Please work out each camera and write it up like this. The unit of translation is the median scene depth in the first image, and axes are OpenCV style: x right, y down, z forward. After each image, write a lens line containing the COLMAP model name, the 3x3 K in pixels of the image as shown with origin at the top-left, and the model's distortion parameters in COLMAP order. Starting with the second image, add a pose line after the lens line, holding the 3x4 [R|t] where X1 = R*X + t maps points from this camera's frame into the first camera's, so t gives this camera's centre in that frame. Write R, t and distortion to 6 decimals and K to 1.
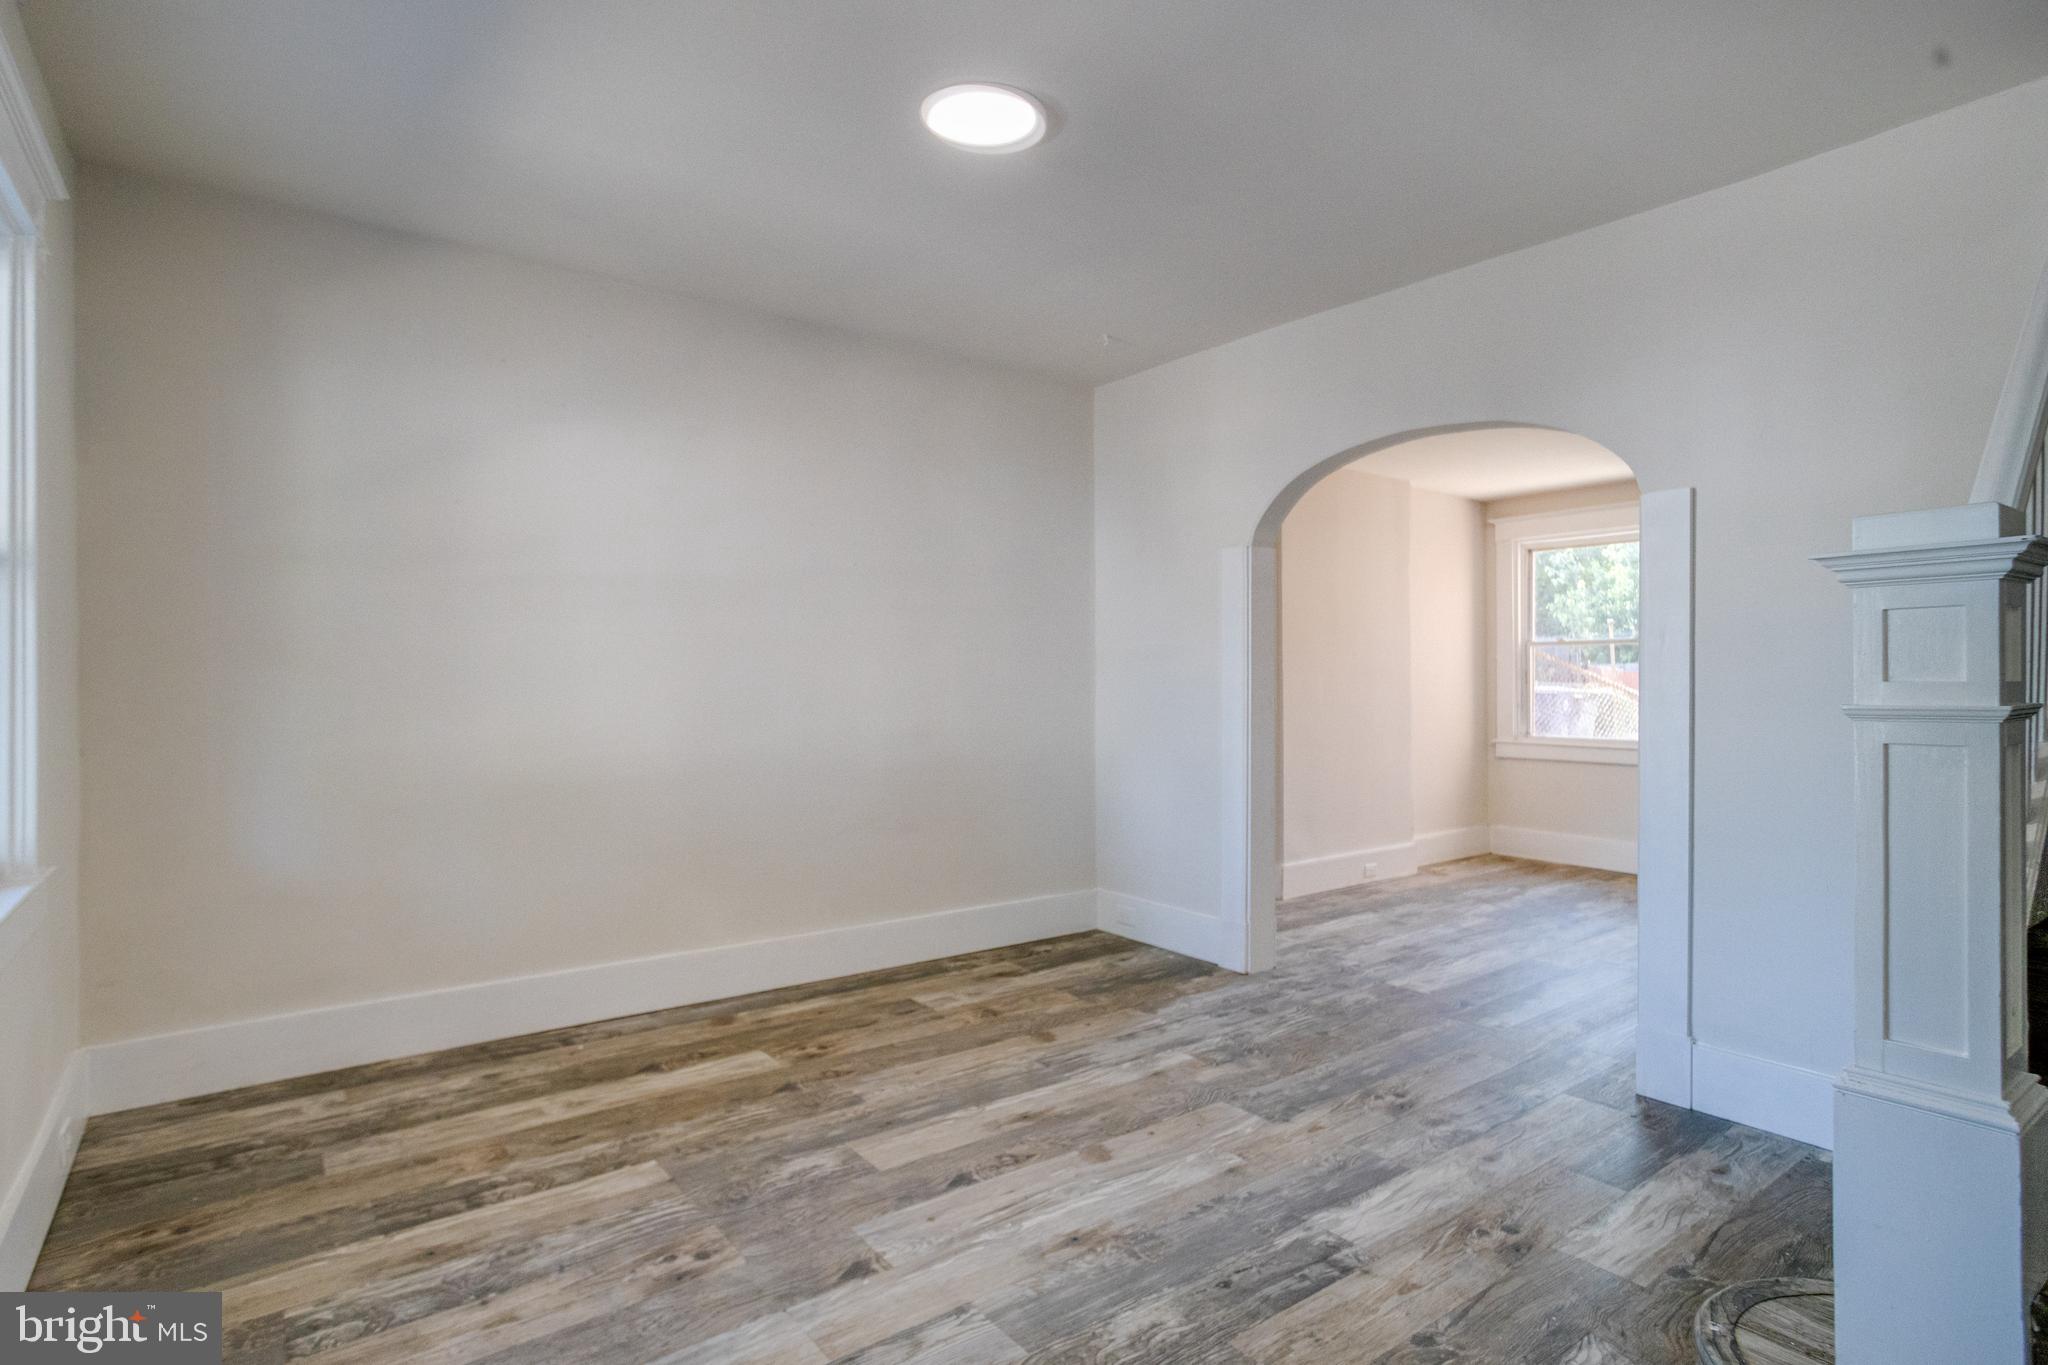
lens RADIAL K [[1029.4, 0, 1005.6], [0, 1029.4, 682.8], [0, 0, 1]] dist [-0.054830, 0.038277]
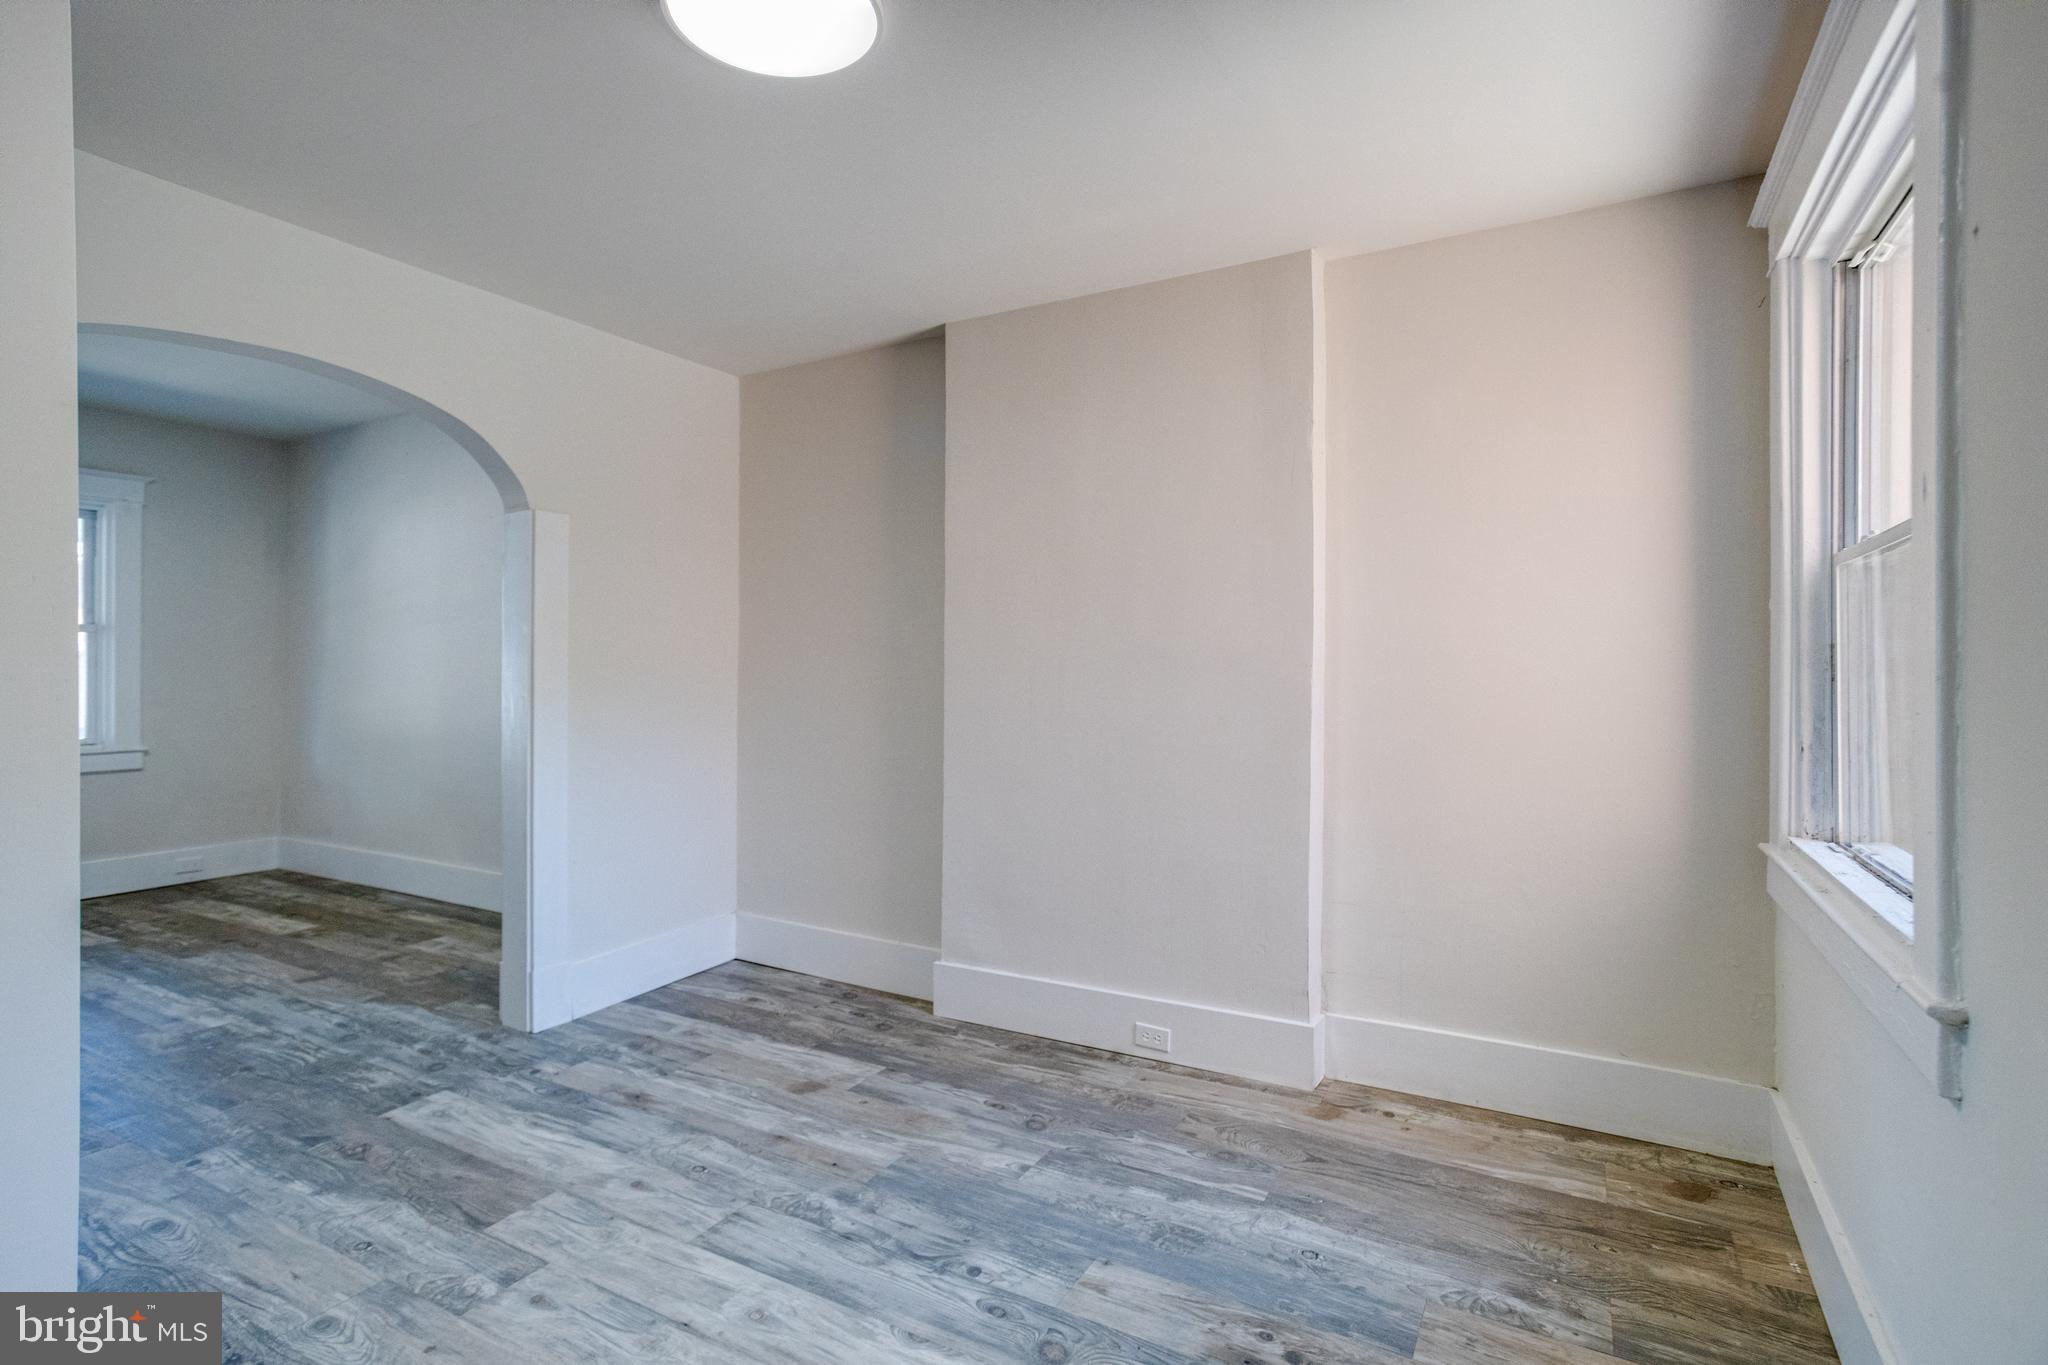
lens RADIAL K [[956.8, 0, 1023.5], [0, 956.8, 678.2], [0, 0, 1]] dist [-0.045443, 0.031524]
pose [[0.416952, 0.006370, -0.908906, 1.688184], [0.000460, 0.999974, 0.007220, -0.020035], [0.908928, -0.003428, 0.416939, 1.574213]]
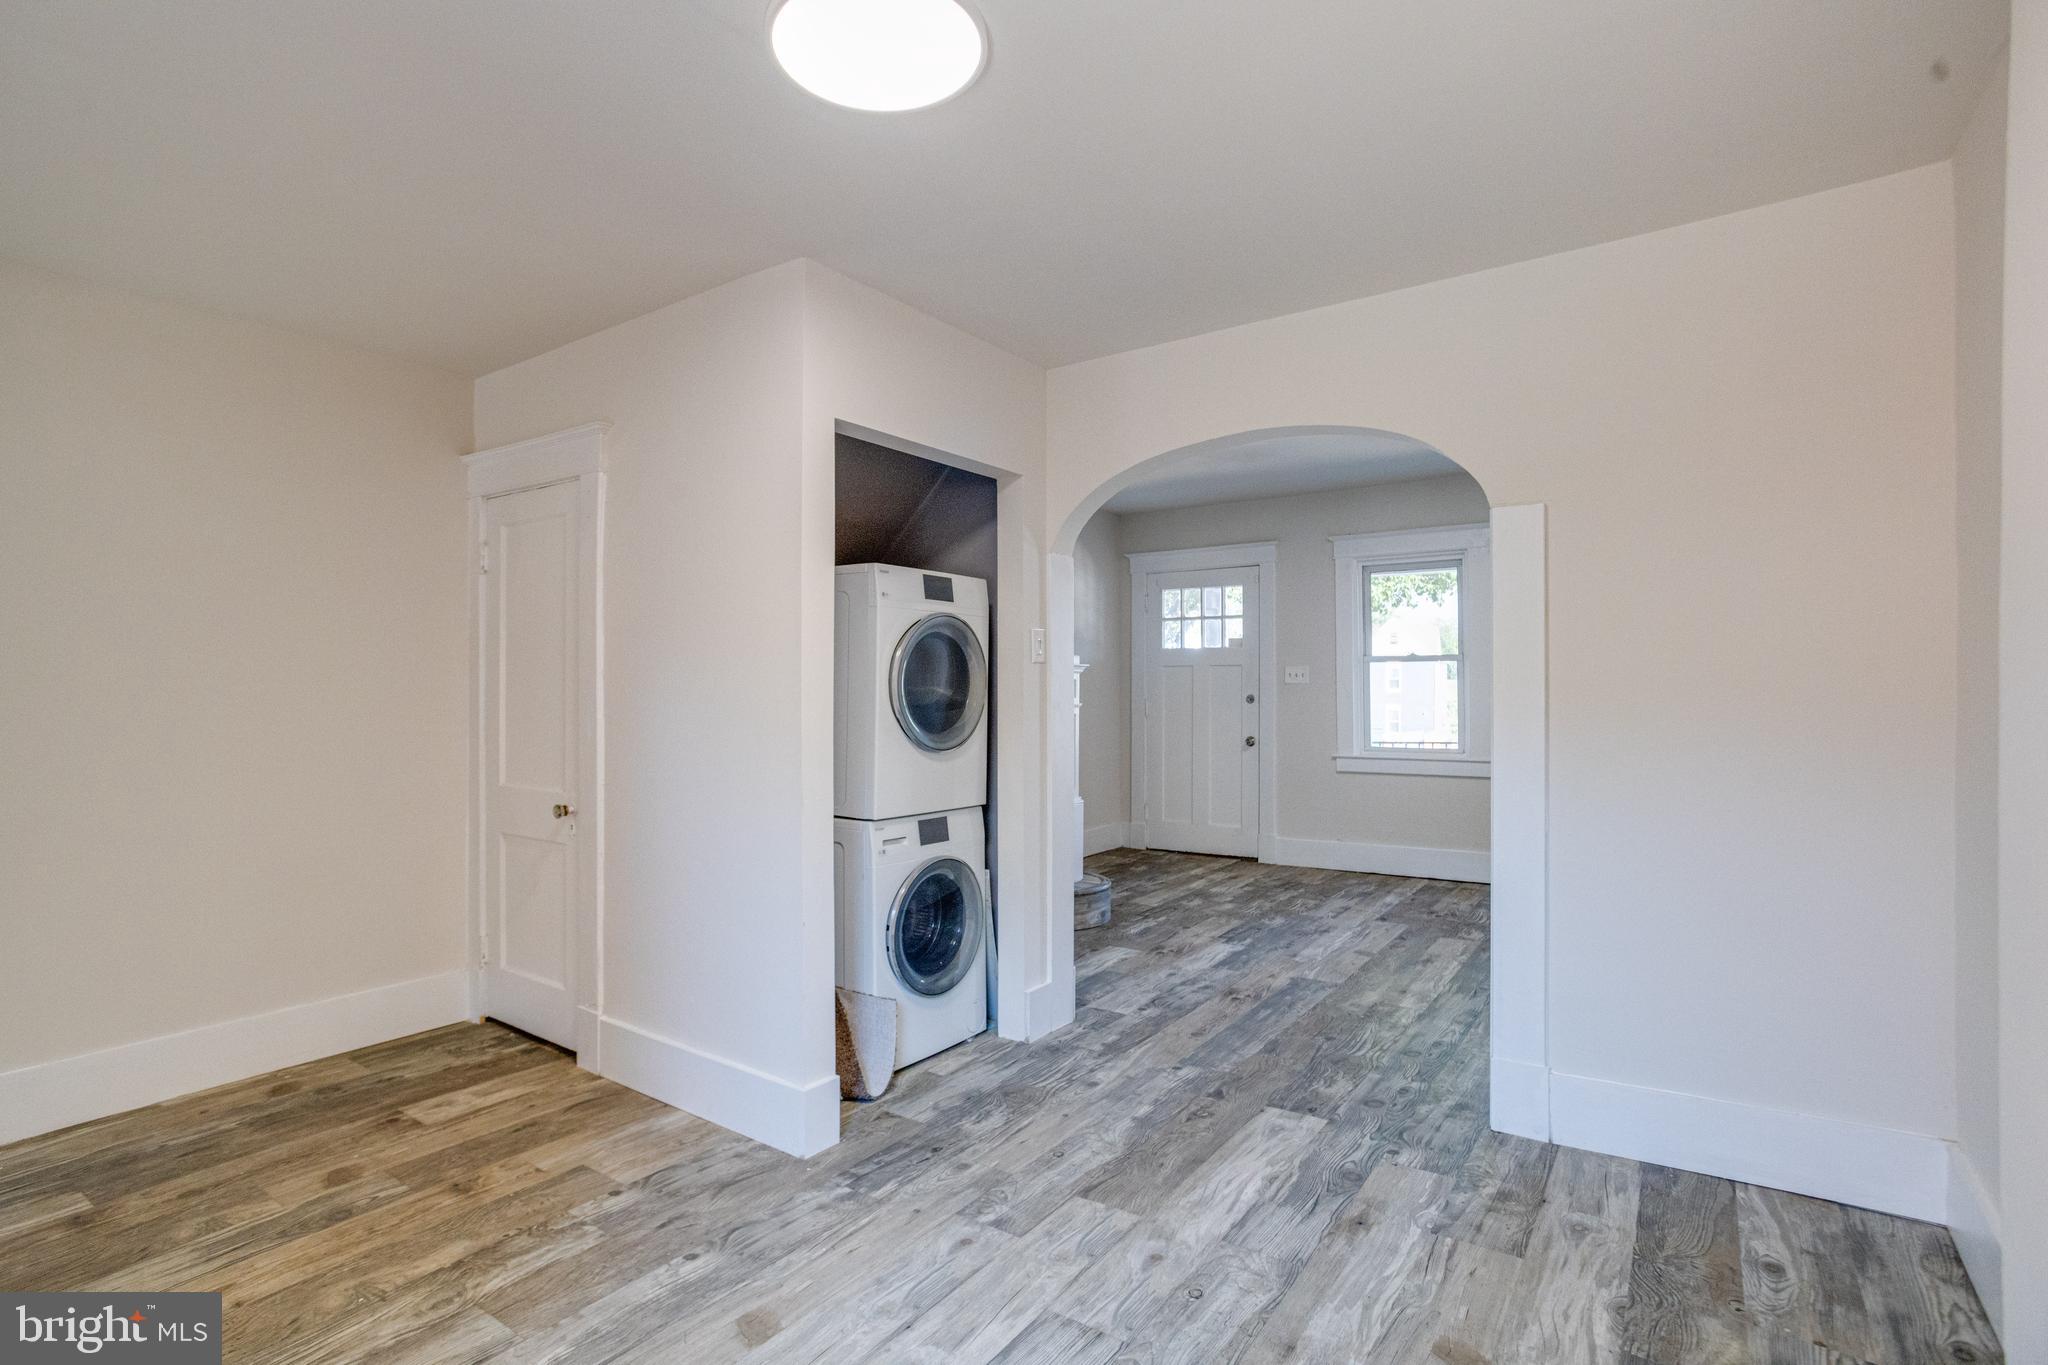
lens RADIAL K [[1048.9, 0, 1011.6], [0, 1048.9, 683.5], [0, 0, 1]] dist [0.002716, 0.001055]
pose [[-0.945535, 0.002396, -0.325511, 1.183563], [0.003900, 0.999985, -0.003968, -0.019029], [0.325496, -0.005021, -0.945530, 2.339012]]
